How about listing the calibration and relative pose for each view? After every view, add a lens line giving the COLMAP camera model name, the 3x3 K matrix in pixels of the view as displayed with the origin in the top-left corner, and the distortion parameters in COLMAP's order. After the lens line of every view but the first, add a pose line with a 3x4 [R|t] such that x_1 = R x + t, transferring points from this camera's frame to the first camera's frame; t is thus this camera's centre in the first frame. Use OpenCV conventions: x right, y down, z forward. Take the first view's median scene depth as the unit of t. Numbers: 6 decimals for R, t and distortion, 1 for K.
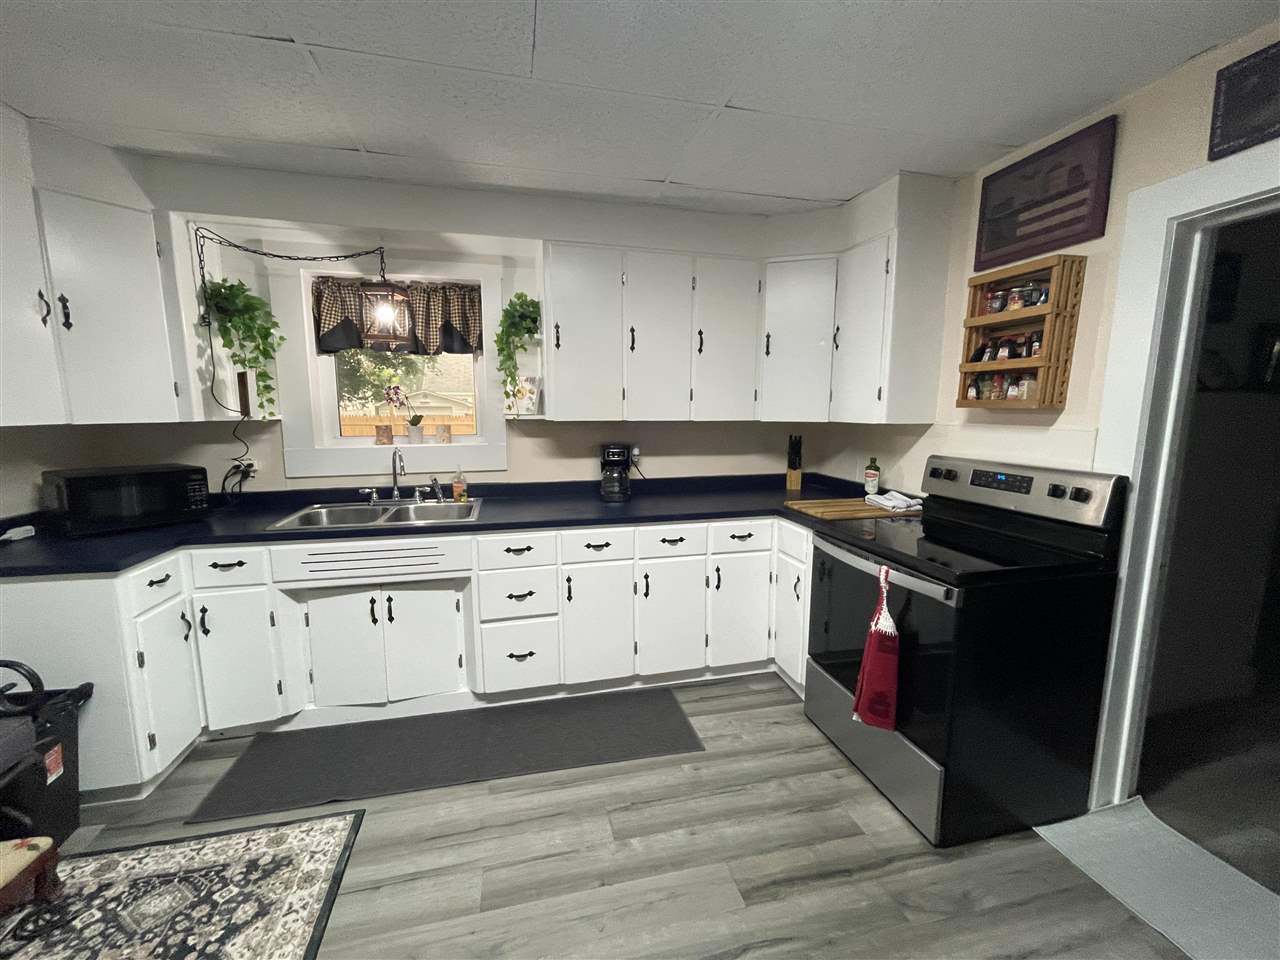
lens RADIAL K [[519.8, 0, 642.4], [0, 519.8, 483.0], [0, 0, 1]] dist [0.001755, 0.001137]
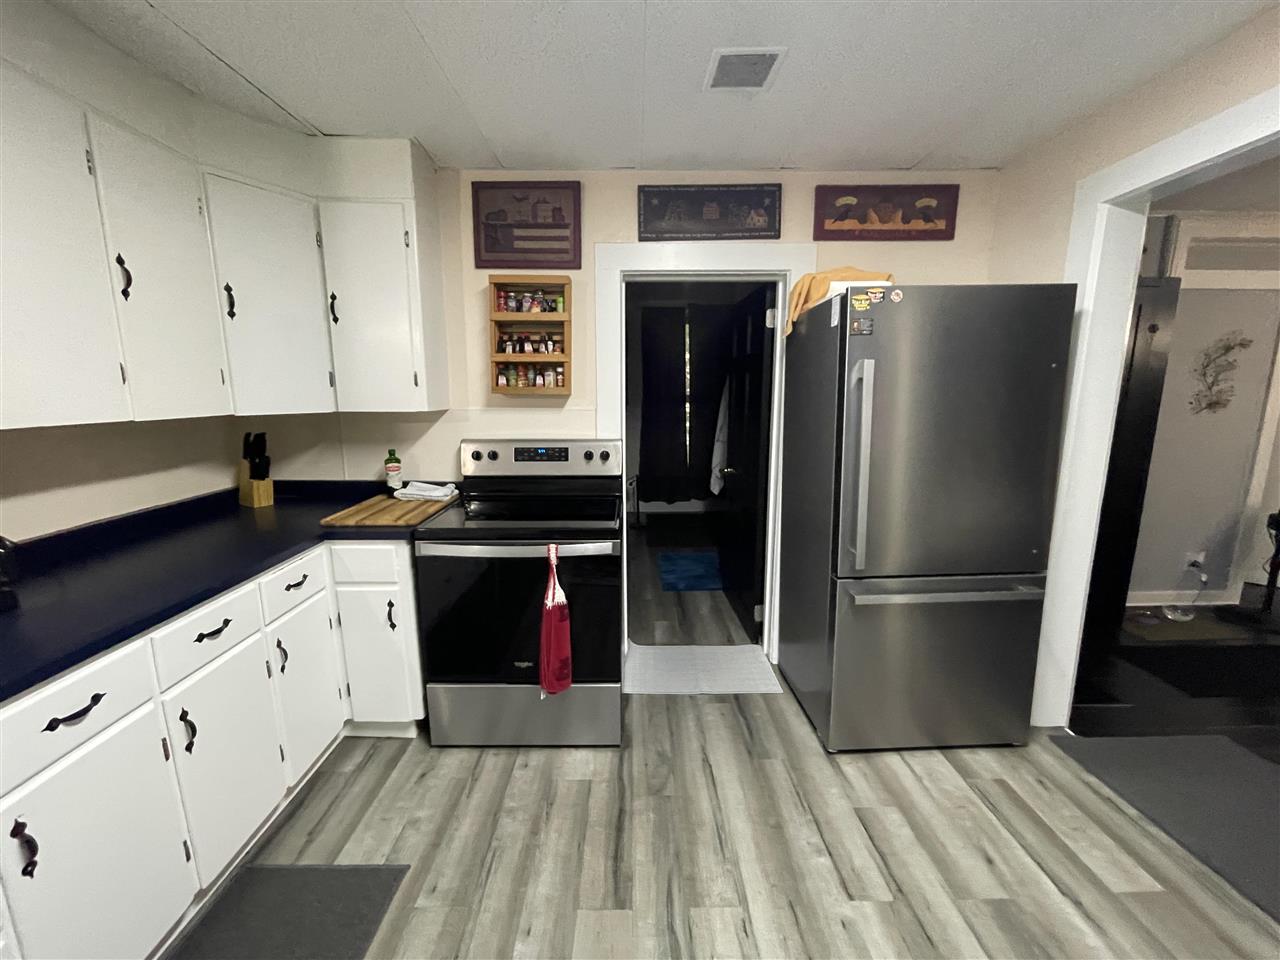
lens RADIAL K [[519.8, 0, 637.6], [0, 519.8, 482.0], [0, 0, 1]] dist [0.001755, 0.001137]
pose [[0.255528, -0.175308, 0.950775, -0.421065], [0.139824, 0.979785, 0.143078, -0.082794], [-0.956637, 0.096381, 0.274875, 0.457421]]
